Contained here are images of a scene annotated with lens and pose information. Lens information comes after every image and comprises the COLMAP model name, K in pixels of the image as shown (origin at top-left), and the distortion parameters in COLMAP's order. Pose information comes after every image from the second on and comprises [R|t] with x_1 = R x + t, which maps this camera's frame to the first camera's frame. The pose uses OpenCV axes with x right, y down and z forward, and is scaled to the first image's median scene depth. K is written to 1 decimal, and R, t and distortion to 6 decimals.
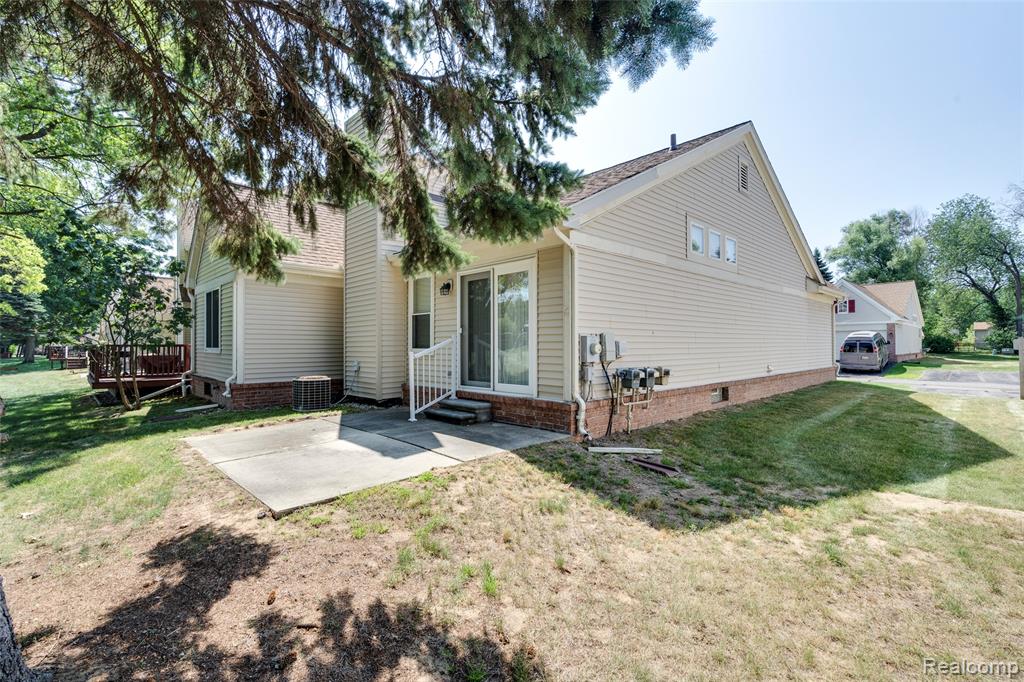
lens RADIAL K [[466.7, 0, 499.6], [0, 466.7, 333.5], [0, 0, 1]] dist [-0.001550, 0.000252]
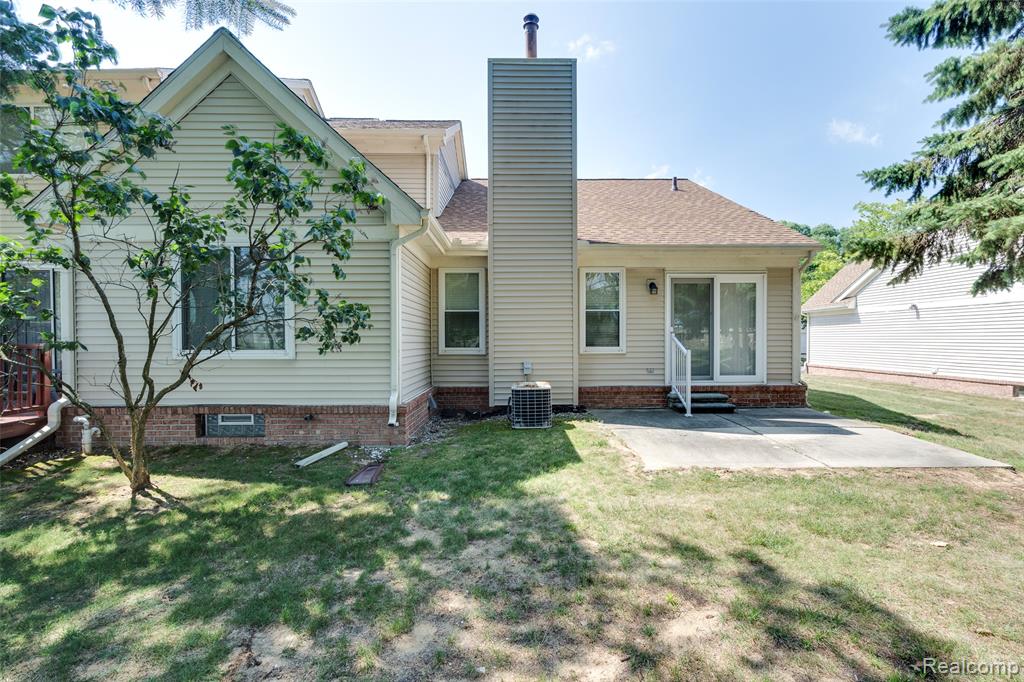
lens RADIAL K [[466.7, 0, 499.6], [0, 466.7, 333.5], [0, 0, 1]] dist [-0.001550, 0.000252]
pose [[0.675593, 0.010353, 0.737202, -1.333367], [-0.016894, 0.999856, 0.001441, 0.010472], [-0.737081, -0.013428, 0.675671, 0.669521]]
